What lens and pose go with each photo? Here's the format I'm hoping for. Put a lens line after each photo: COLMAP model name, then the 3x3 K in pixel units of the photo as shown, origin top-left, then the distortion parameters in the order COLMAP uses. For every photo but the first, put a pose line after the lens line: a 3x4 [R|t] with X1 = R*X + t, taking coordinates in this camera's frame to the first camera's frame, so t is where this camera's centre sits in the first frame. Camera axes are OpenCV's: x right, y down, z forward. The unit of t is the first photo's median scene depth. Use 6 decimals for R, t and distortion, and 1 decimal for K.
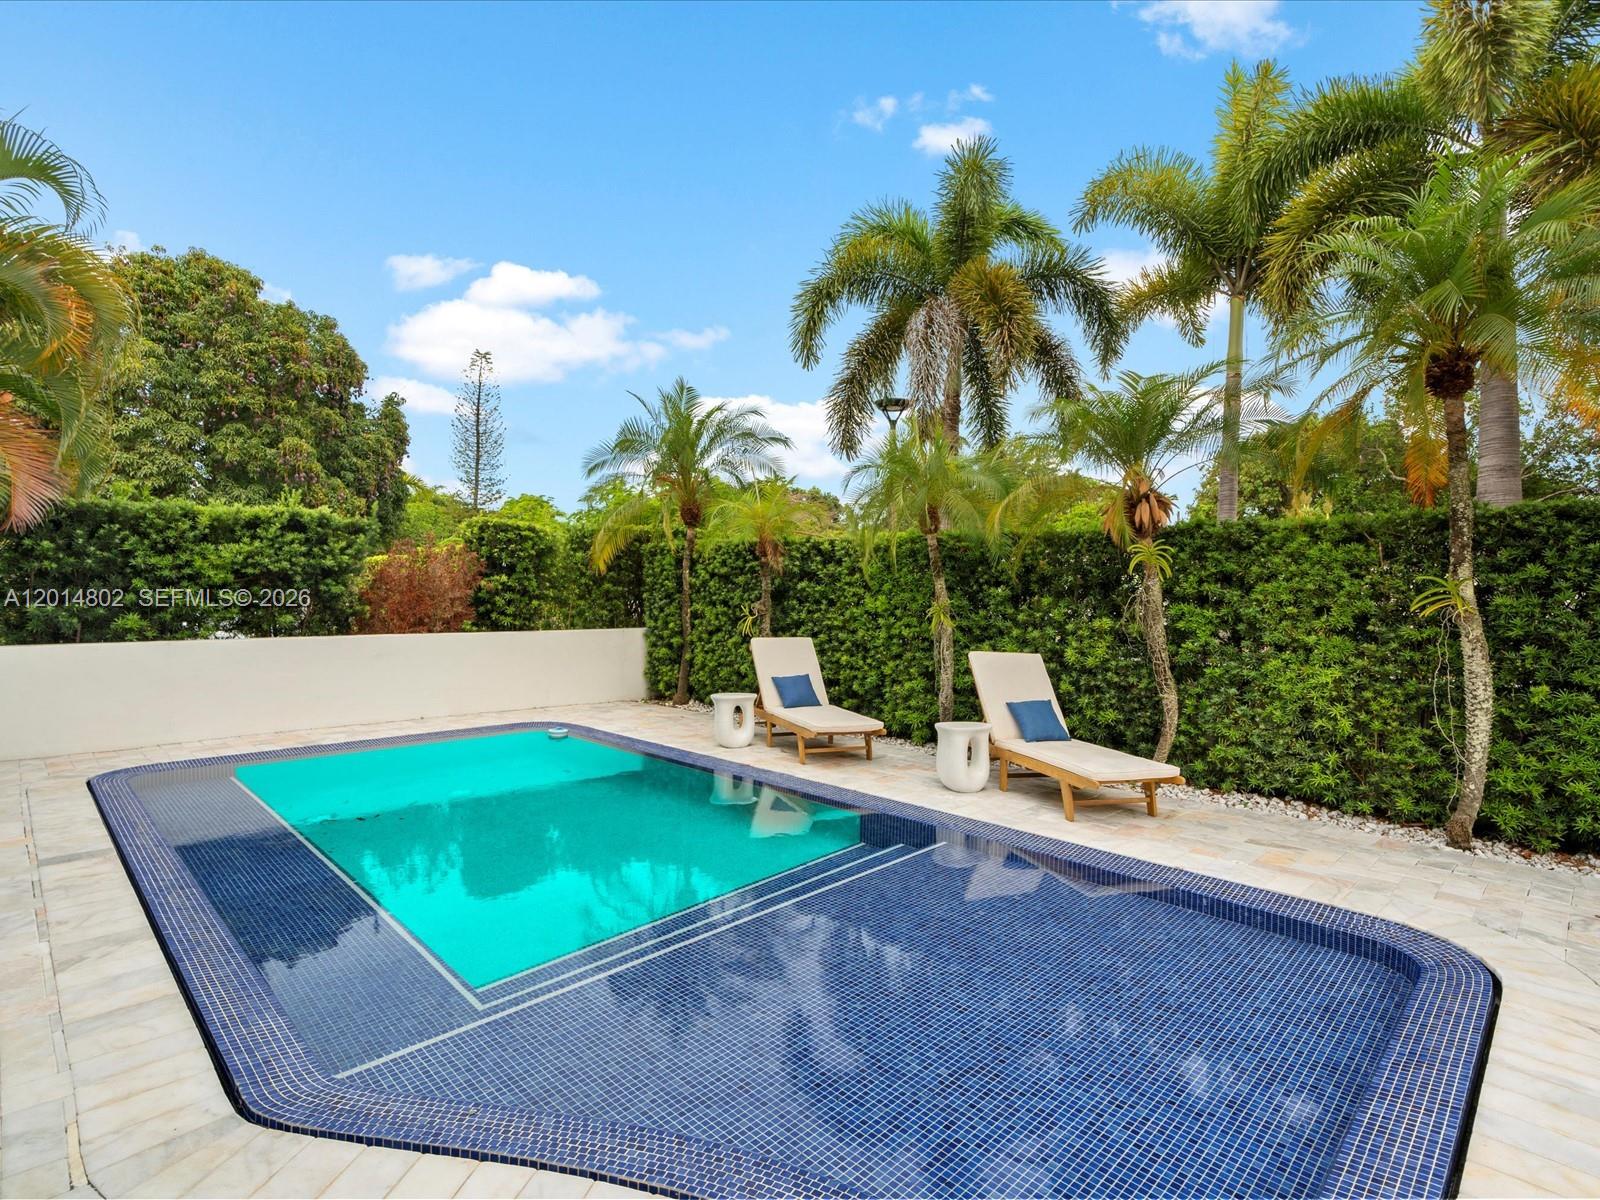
lens RADIAL K [[813.1, 0, 801.1], [0, 813.1, 605.1], [0, 0, 1]] dist [-0.003340, -0.000520]
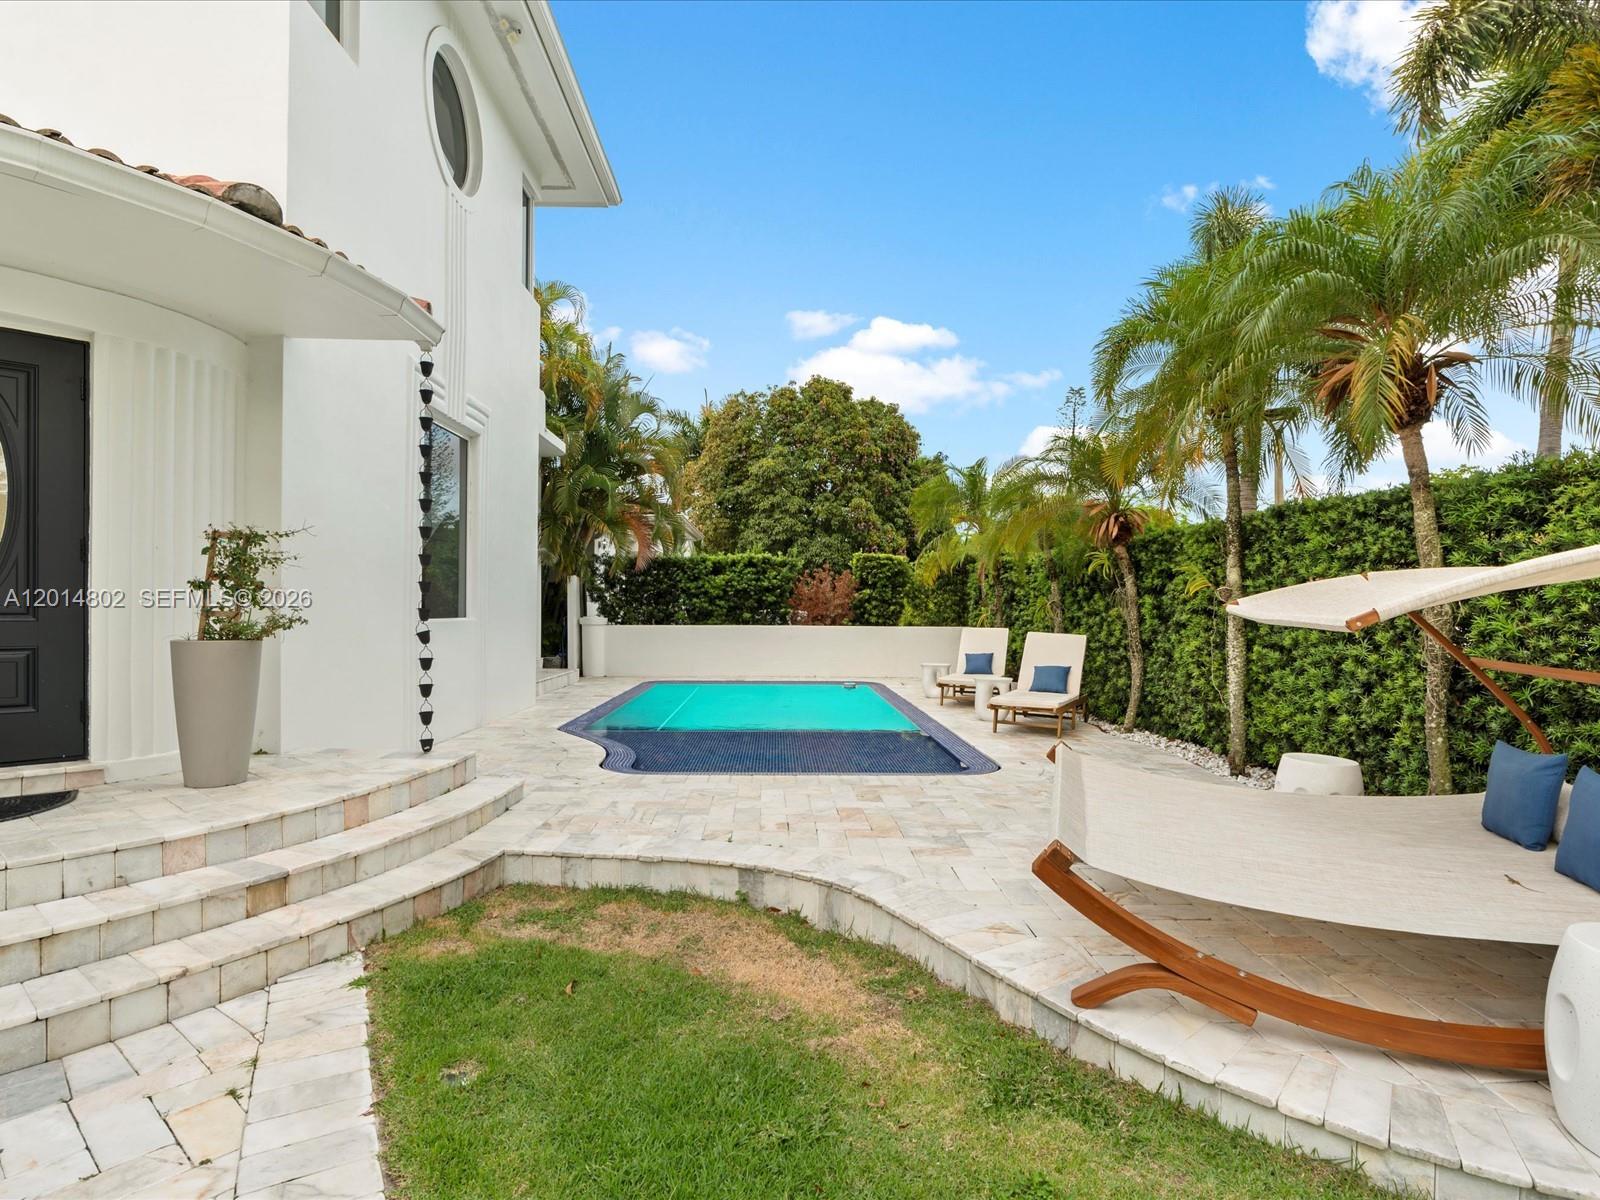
lens RADIAL K [[813.1, 0, 798.2], [0, 813.1, 597.7], [0, 0, 1]] dist [-0.003340, -0.000520]
pose [[0.730979, -0.016000, -0.682212, 0.573759], [-0.009260, 0.999400, -0.033361, 0.030735], [0.682337, 0.030704, 0.730393, -0.210232]]
